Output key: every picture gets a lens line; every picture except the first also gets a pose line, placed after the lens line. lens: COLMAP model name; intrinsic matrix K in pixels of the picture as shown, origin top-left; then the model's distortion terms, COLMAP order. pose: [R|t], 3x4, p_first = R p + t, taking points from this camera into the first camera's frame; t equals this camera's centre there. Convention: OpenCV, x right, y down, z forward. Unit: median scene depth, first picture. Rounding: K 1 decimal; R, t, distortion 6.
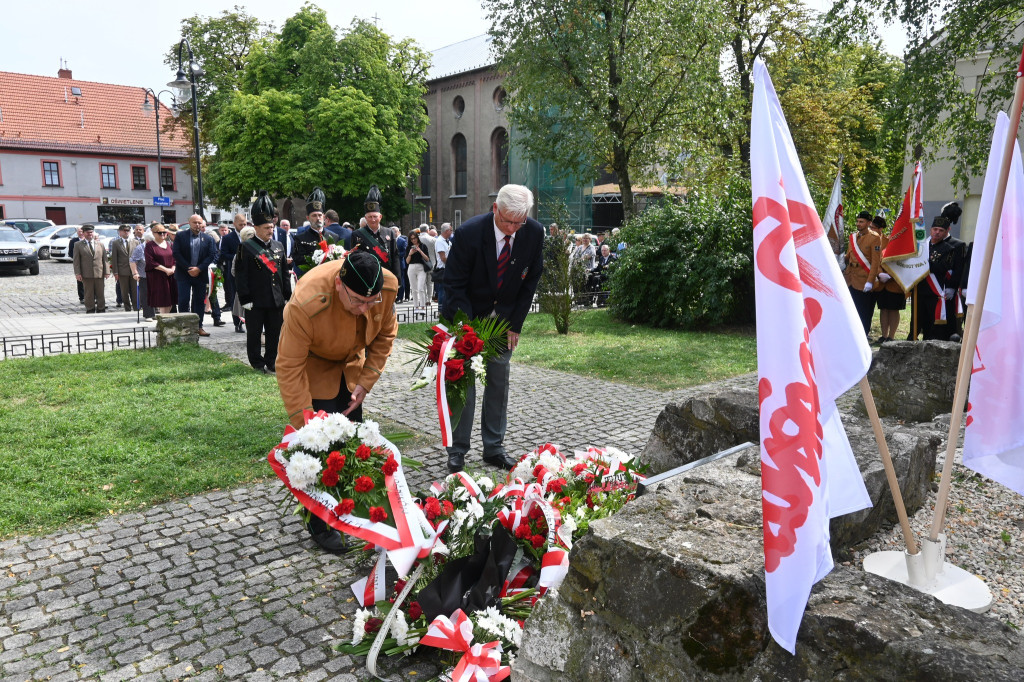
lens RADIAL K [[704.3, 0, 512.0], [0, 704.3, 341.0], [0, 0, 1]] dist [0.000753, 0.001167]
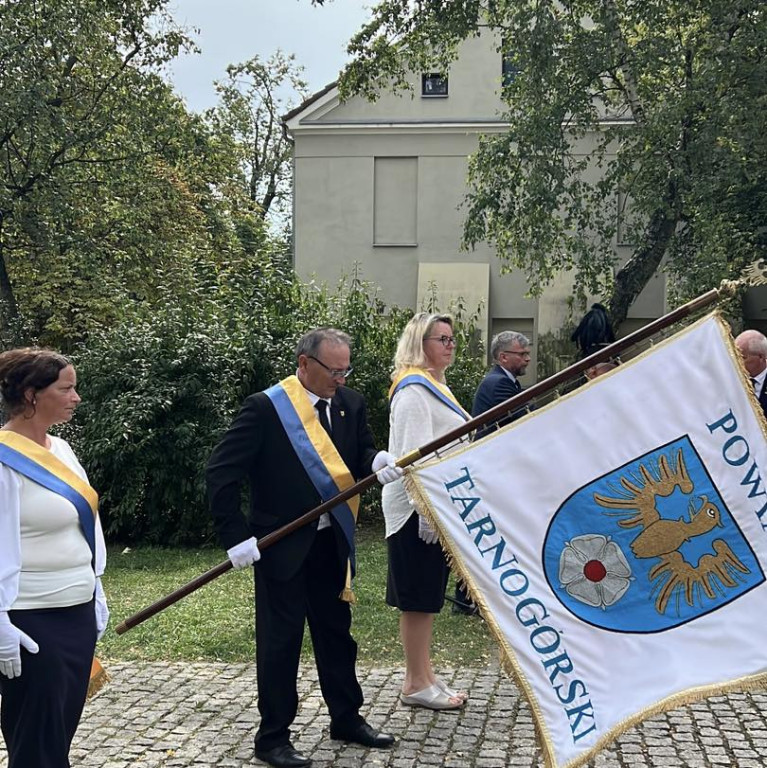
lens RADIAL K [[1165.1, 0, 402.9], [0, 1165.1, 392.2], [0, 0, 1]] dist [0.090550, -0.202774]
pose [[0.750366, -0.017395, 0.660794, -0.208532], [0.103704, 0.990373, -0.091691, -0.030312], [-0.652837, 0.137329, 0.744946, 0.174903]]
